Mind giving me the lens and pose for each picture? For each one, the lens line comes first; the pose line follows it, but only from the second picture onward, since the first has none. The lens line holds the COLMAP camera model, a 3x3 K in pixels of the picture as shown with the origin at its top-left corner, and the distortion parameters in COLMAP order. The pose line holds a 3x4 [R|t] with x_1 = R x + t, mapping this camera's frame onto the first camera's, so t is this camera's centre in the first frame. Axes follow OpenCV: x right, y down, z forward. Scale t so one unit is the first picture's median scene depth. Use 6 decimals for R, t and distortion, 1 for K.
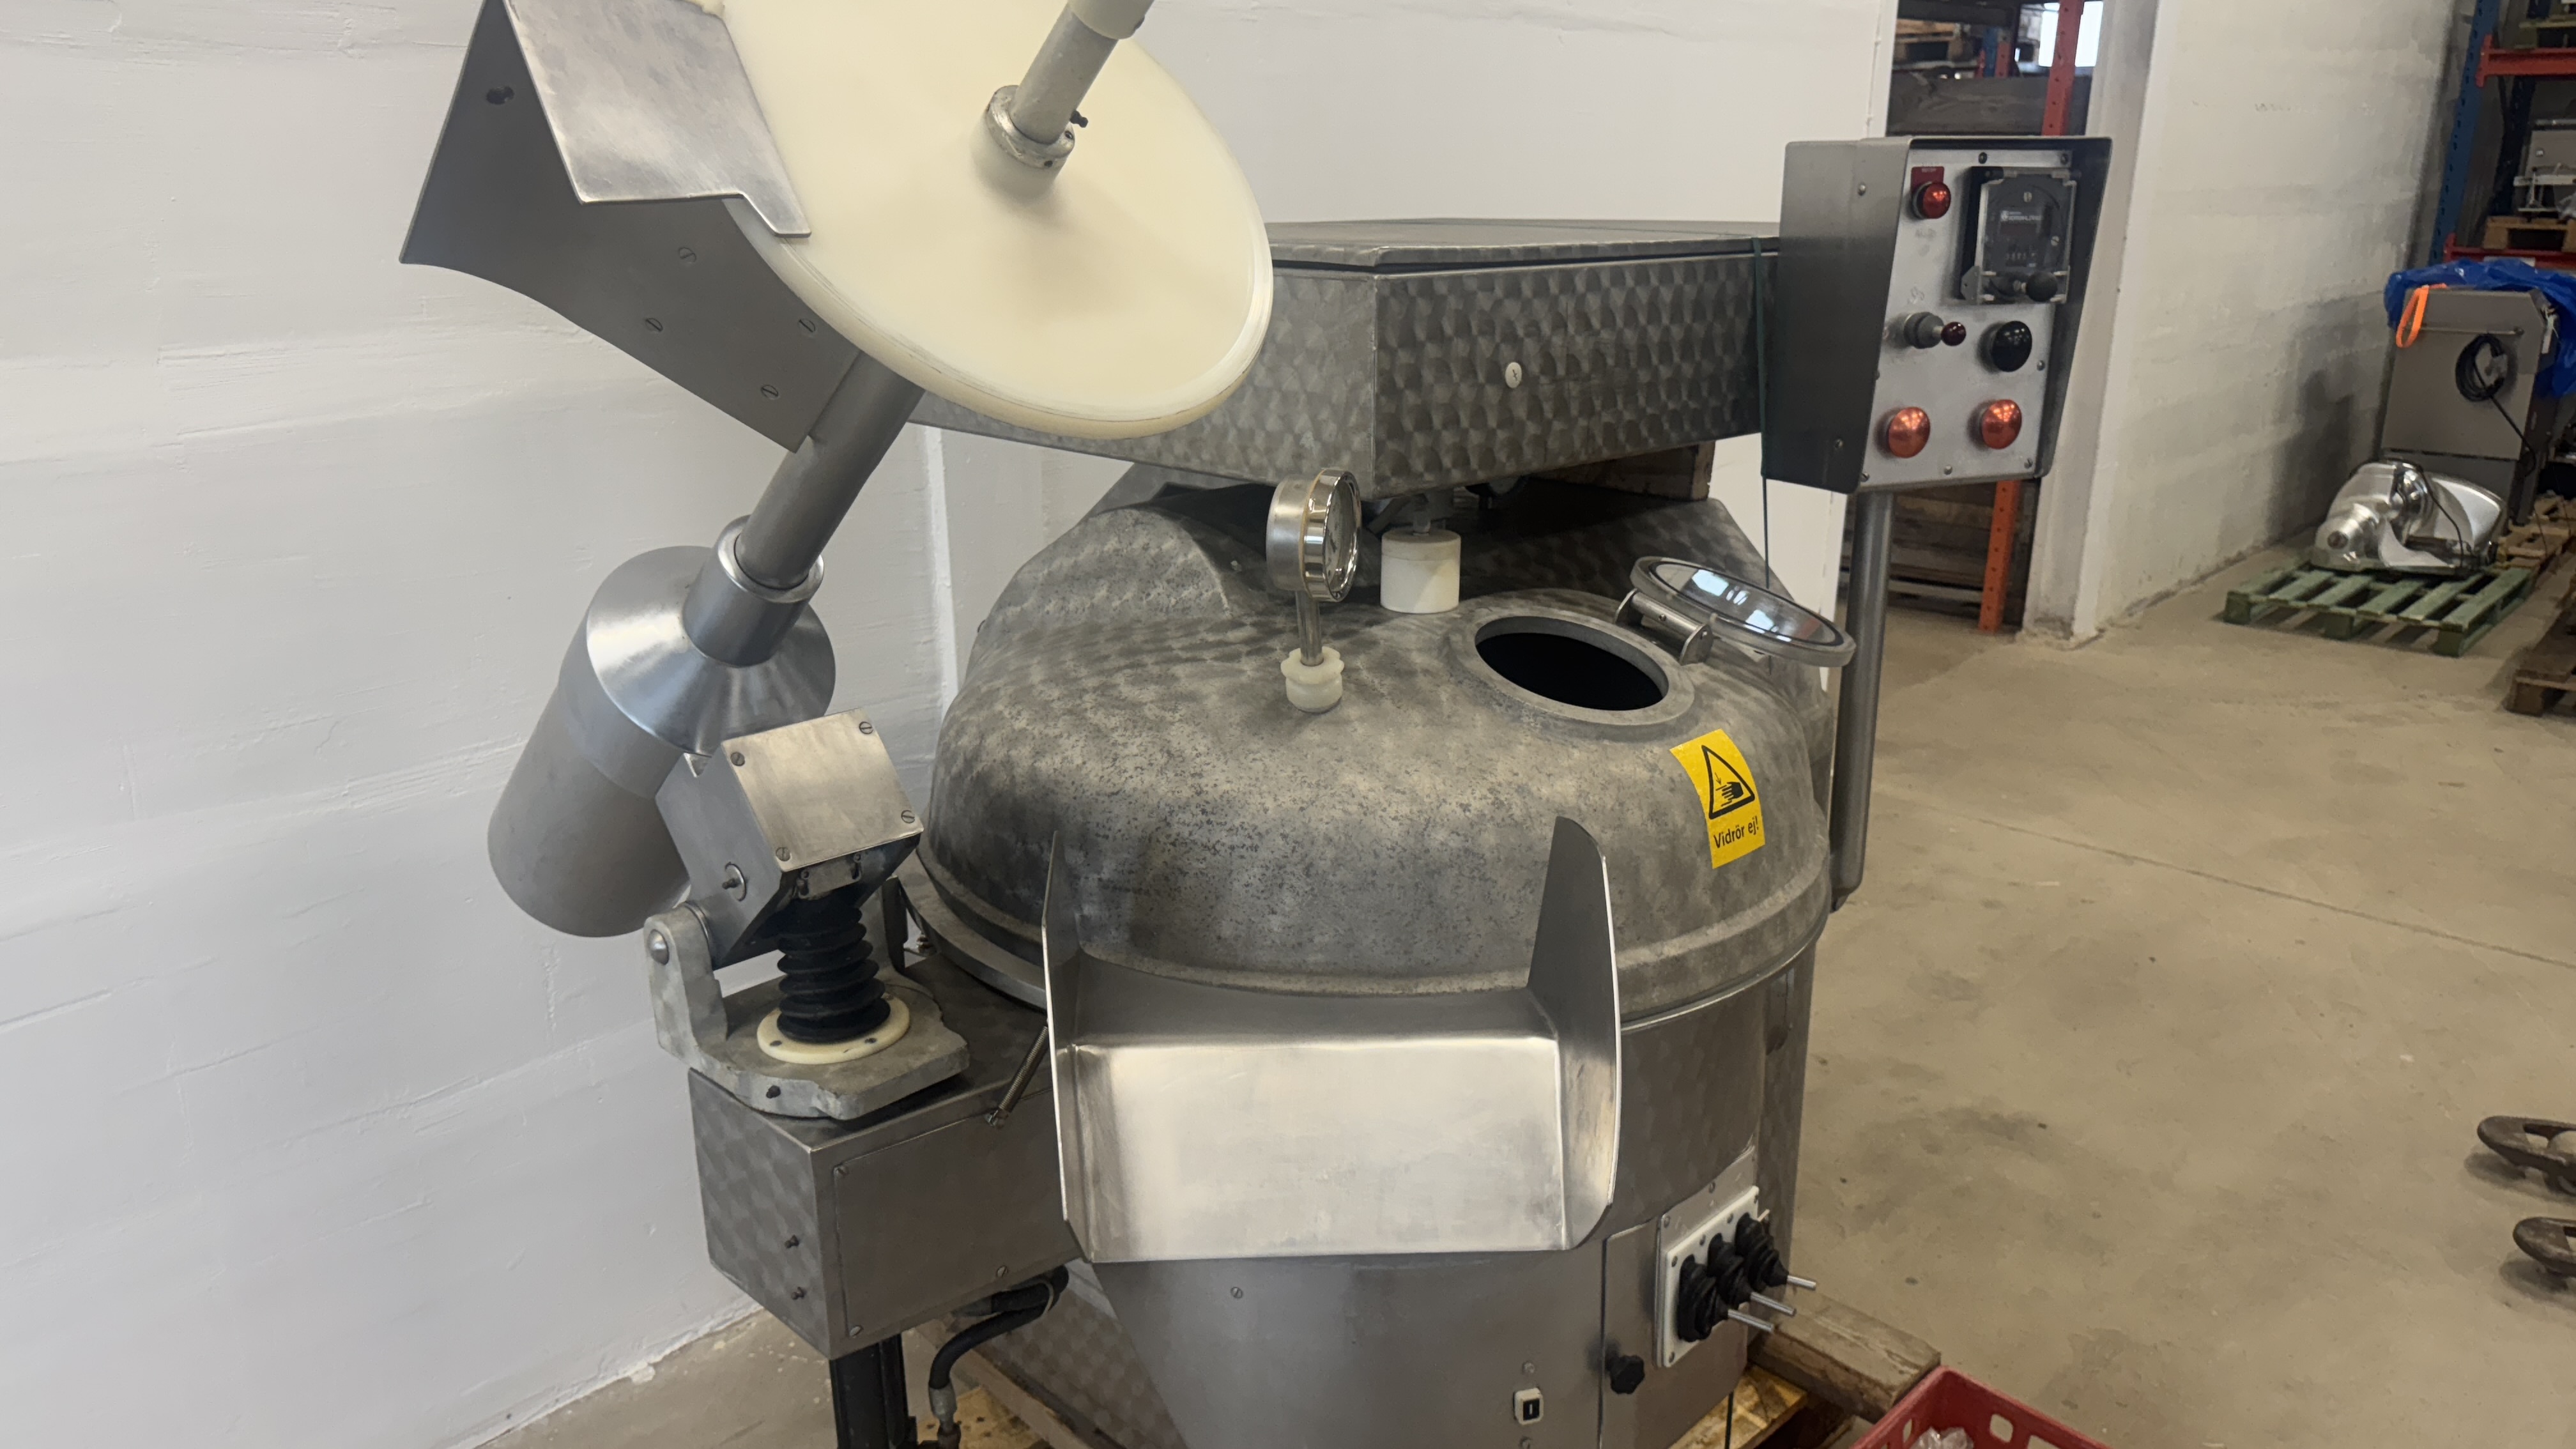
lens RADIAL K [[1865.1, 0, 1292.0], [0, 1865.1, 783.2], [0, 0, 1]] dist [0.111609, -0.152217]
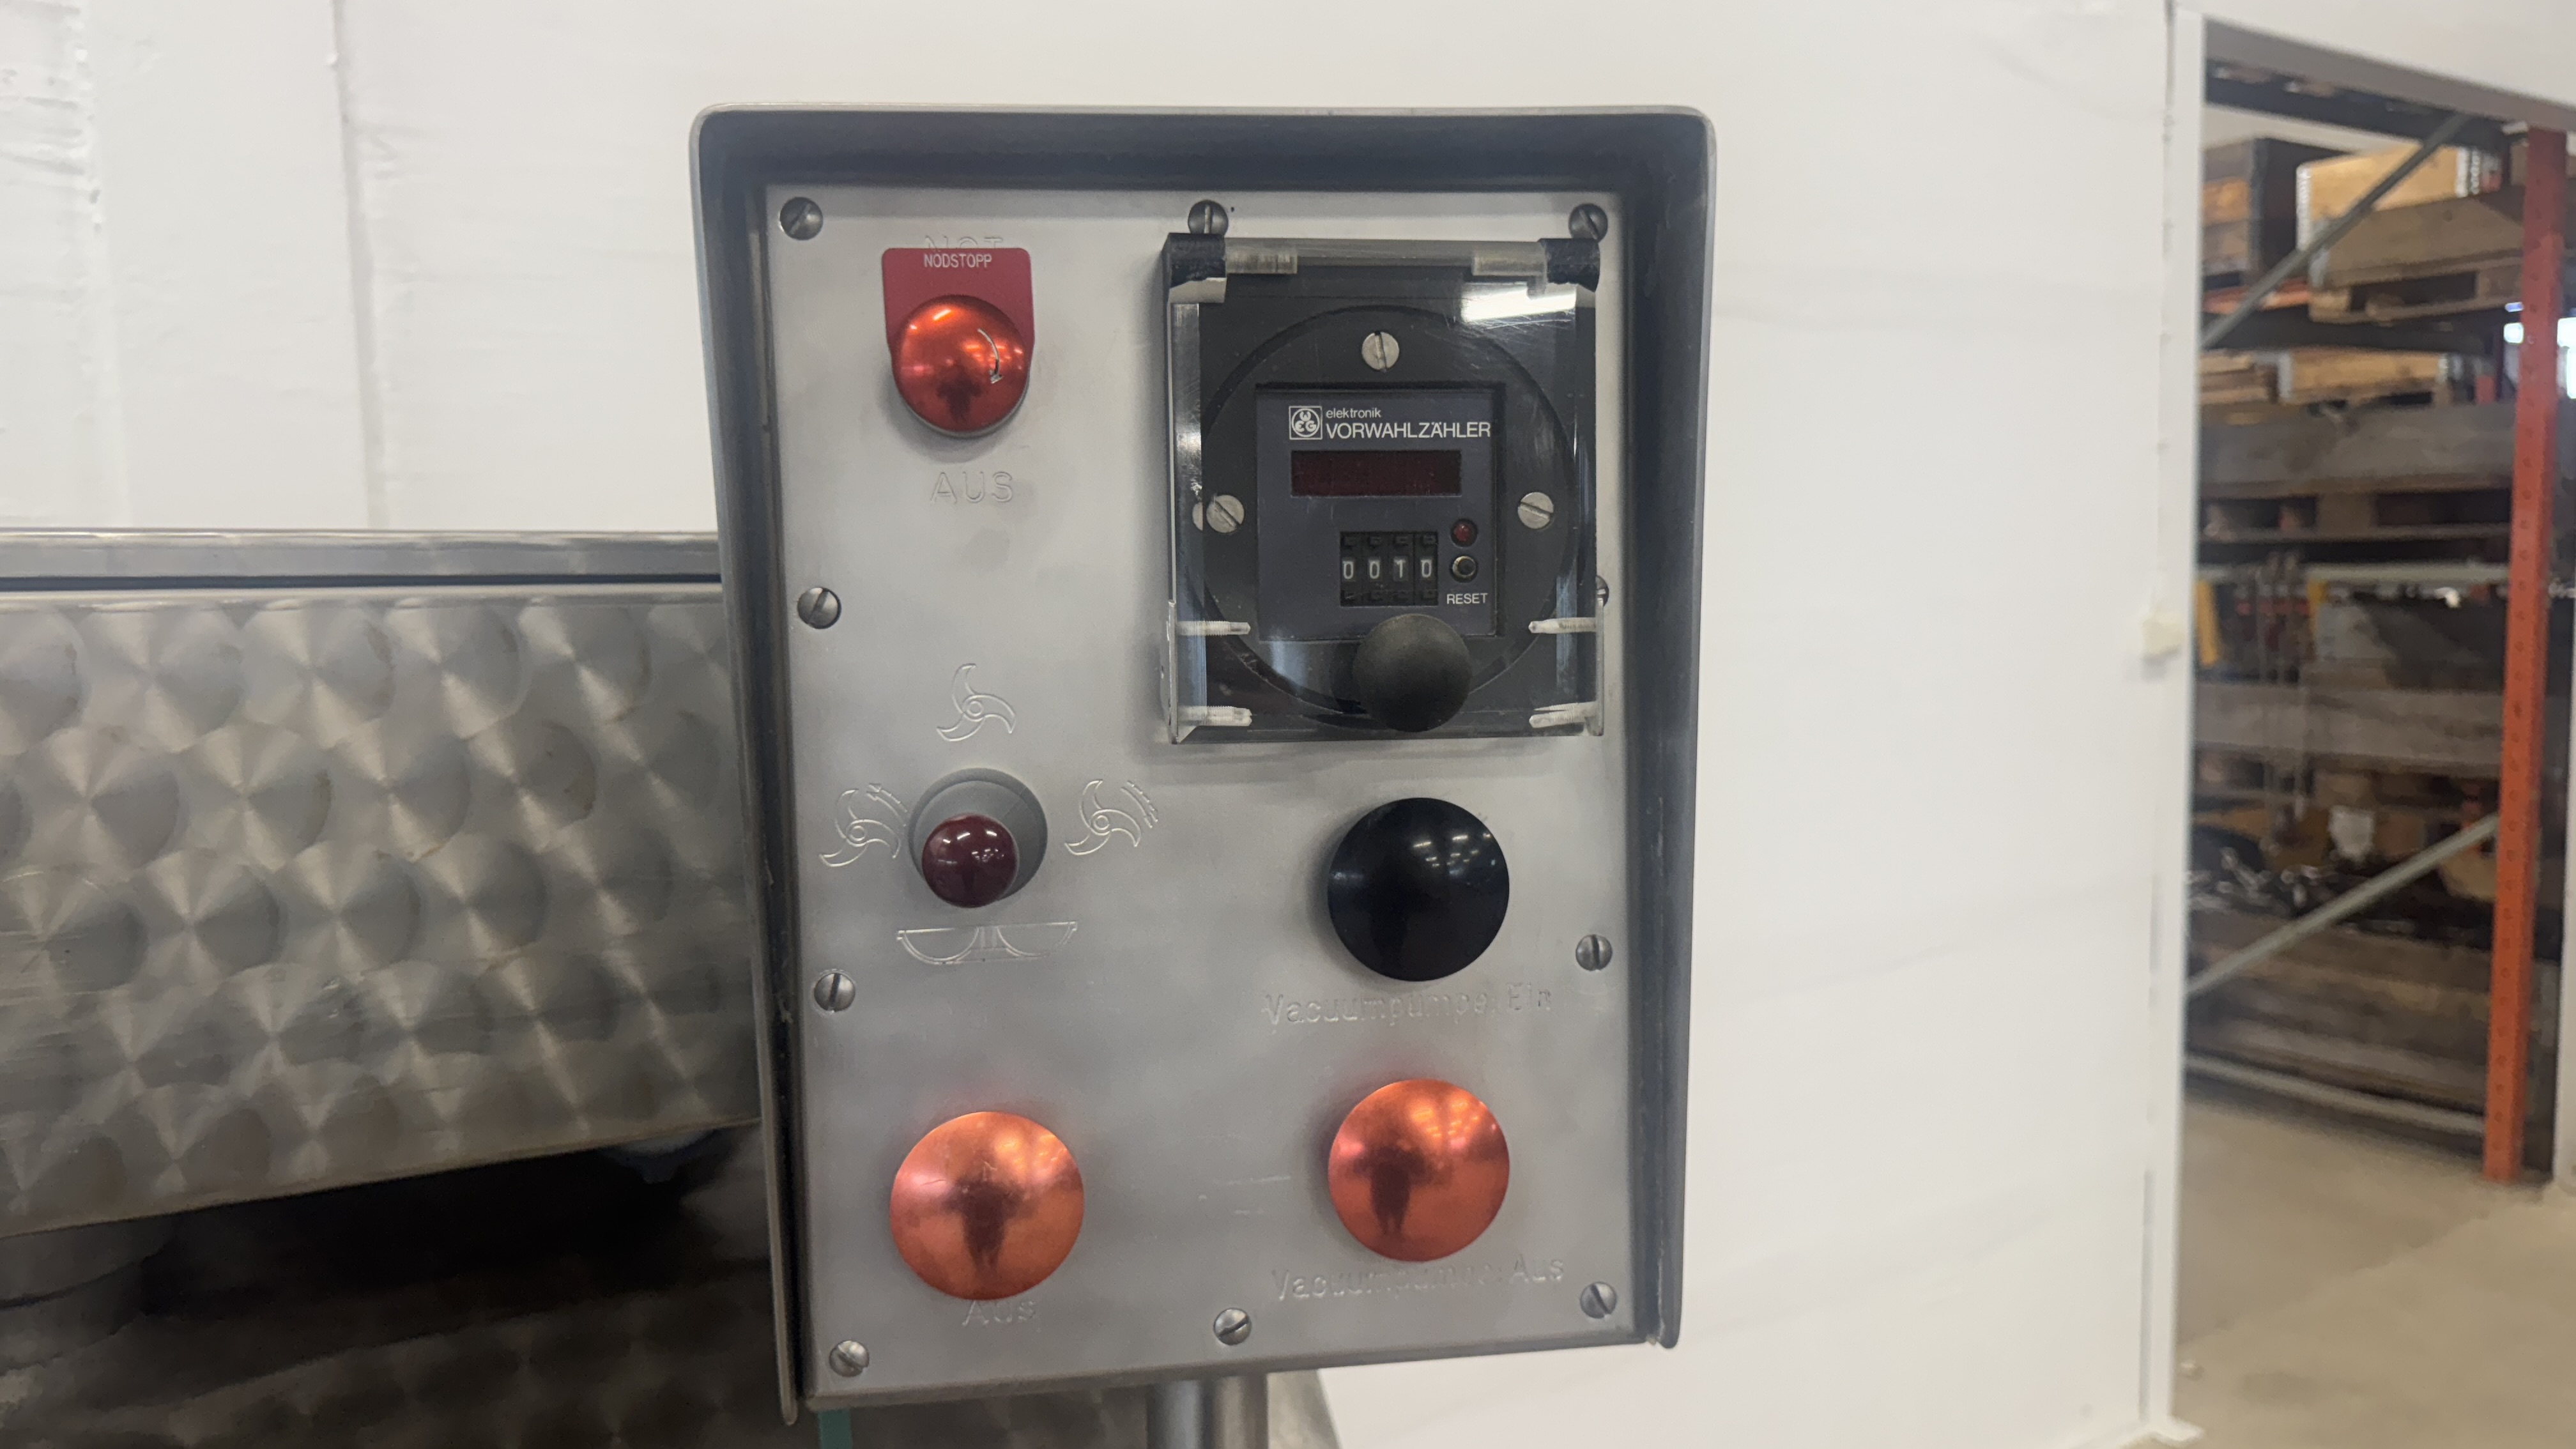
lens RADIAL K [[1865.1, 0, 1292.0], [0, 1865.1, 783.2], [0, 0, 1]] dist [0.111609, -0.152217]
pose [[0.965398, -0.003802, -0.260752, 0.137038], [-0.051242, 0.977635, -0.203973, -0.060424], [0.255695, 0.210277, 0.943612, 0.235494]]
